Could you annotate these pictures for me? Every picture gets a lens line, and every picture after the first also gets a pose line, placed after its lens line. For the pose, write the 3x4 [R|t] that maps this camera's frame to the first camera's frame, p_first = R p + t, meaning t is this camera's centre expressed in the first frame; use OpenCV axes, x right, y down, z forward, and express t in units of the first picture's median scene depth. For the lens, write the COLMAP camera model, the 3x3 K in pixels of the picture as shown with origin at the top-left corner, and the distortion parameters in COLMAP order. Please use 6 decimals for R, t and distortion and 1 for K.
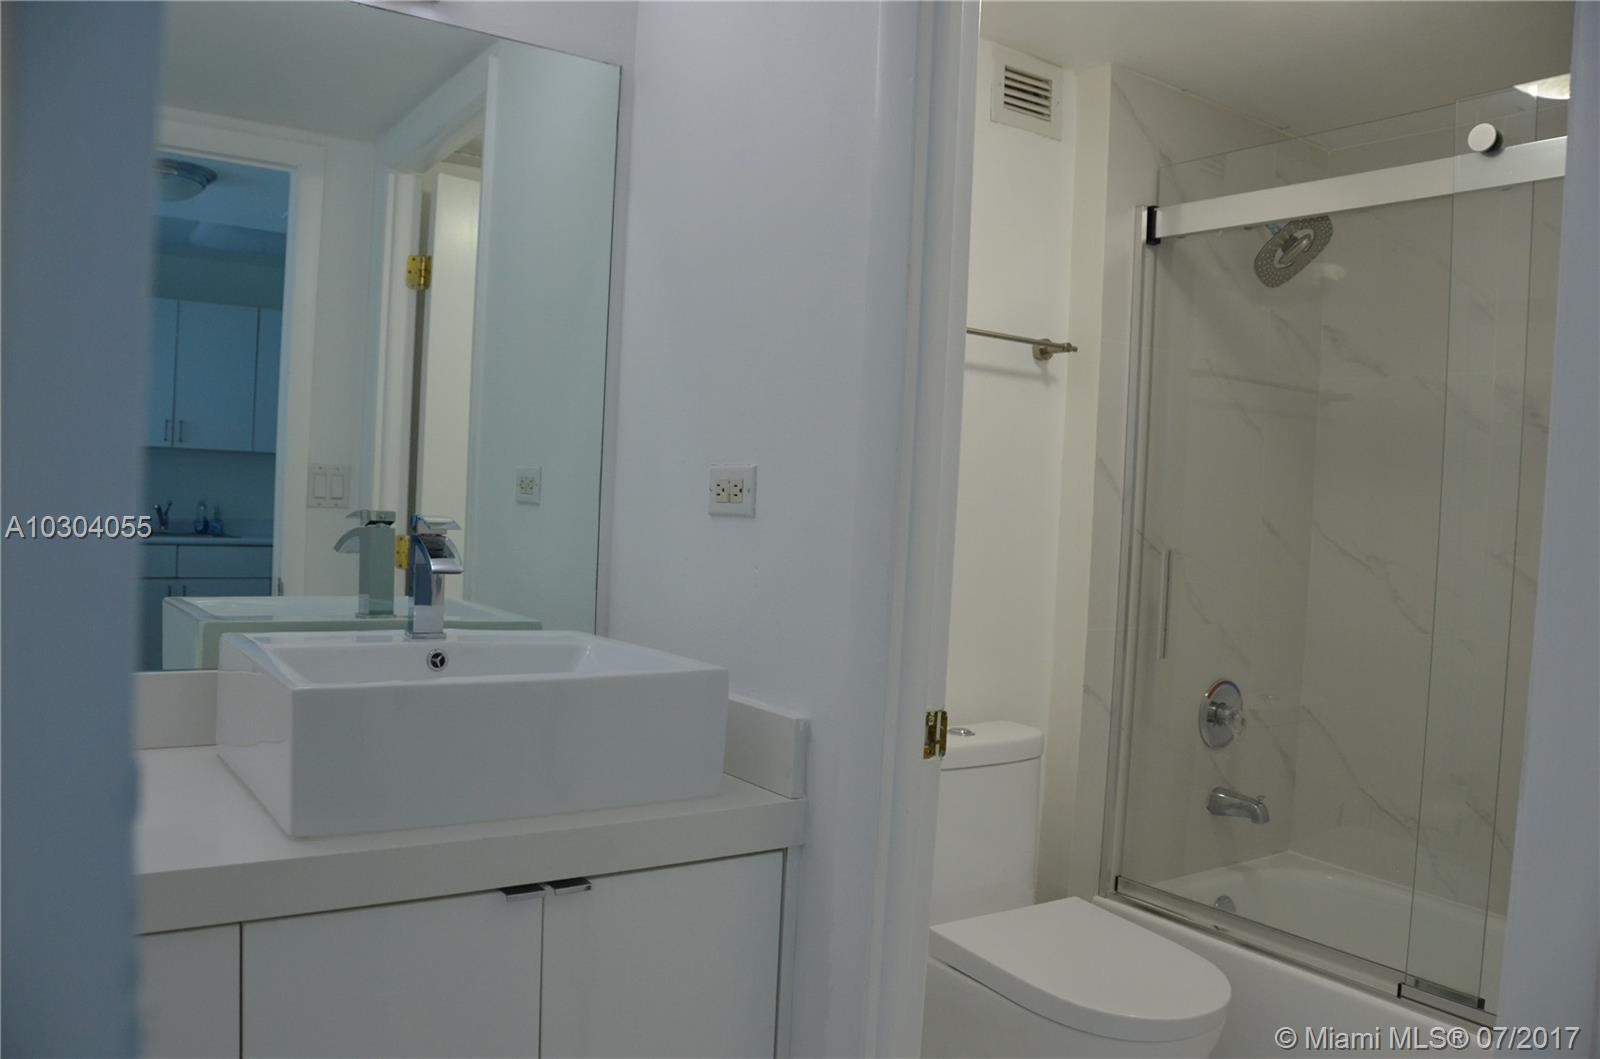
lens RADIAL K [[1241.0, 0, 800.0], [0, 1241.0, 529.5], [0, 0, 1]] dist [-0.170714, 0.127027]
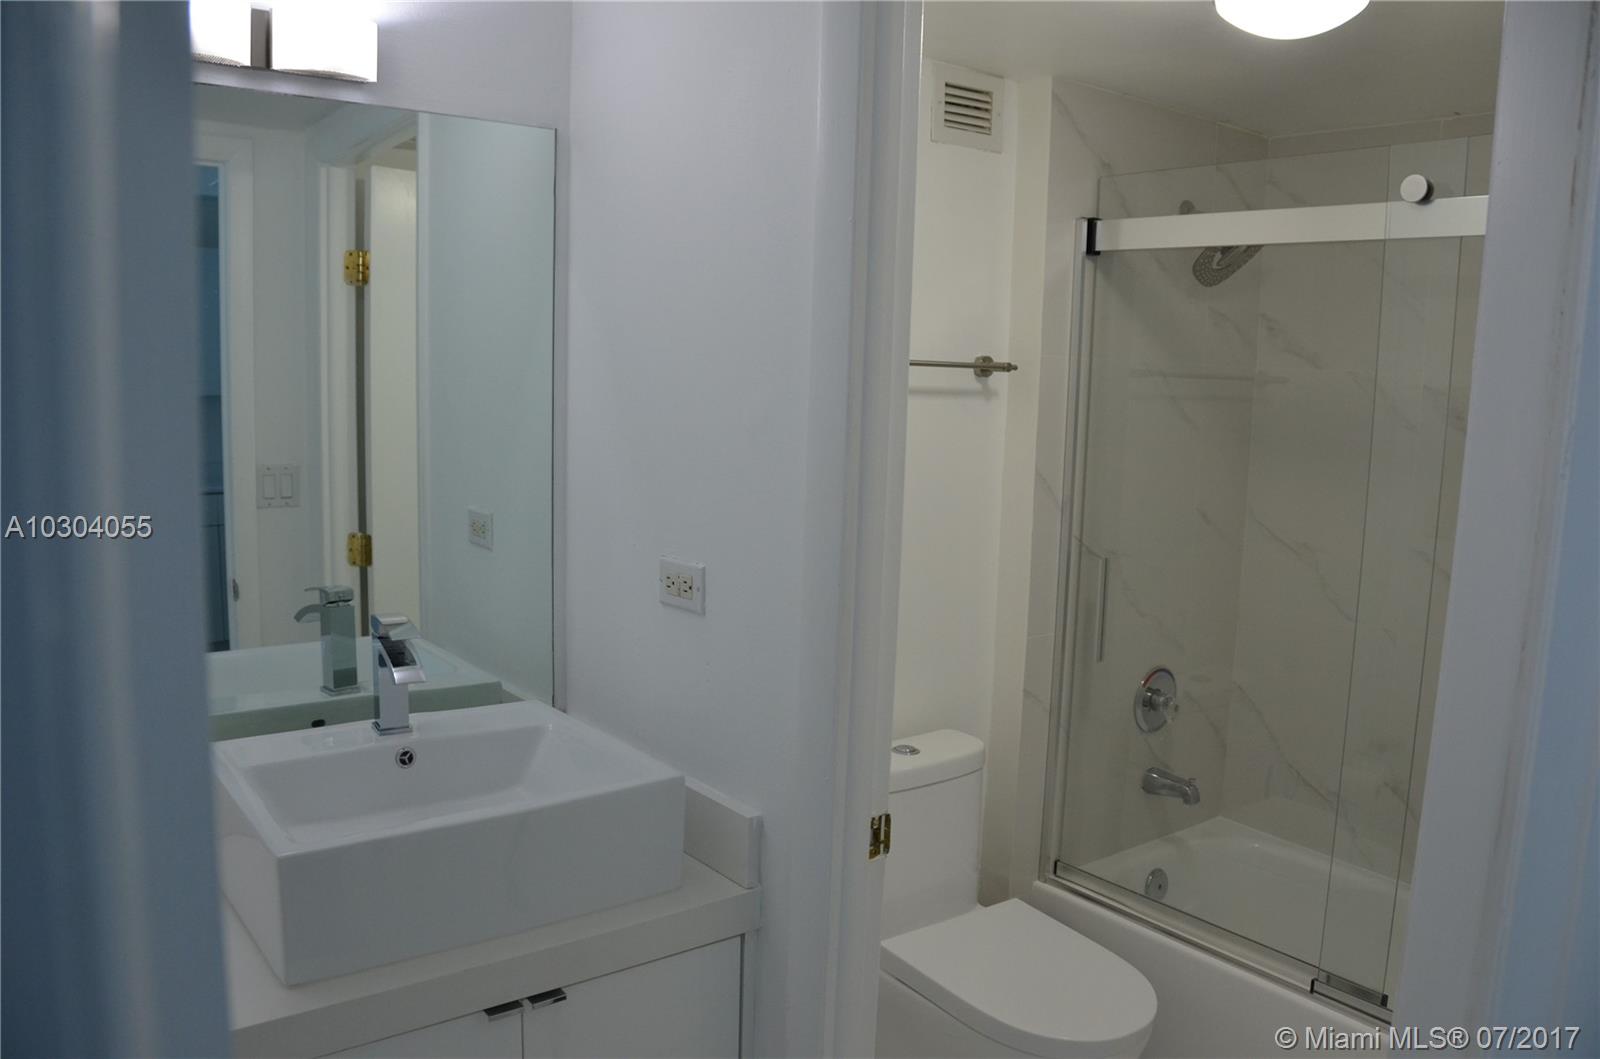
lens RADIAL K [[1241.0, 0, 800.0], [0, 1241.0, 529.5], [0, 0, 1]] dist [-0.170714, 0.127027]
pose [[0.998893, -0.023758, 0.040609, 0.001904], [0.019379, 0.994282, 0.105012, -0.122992], [-0.042872, -0.104109, 0.993641, -0.017928]]
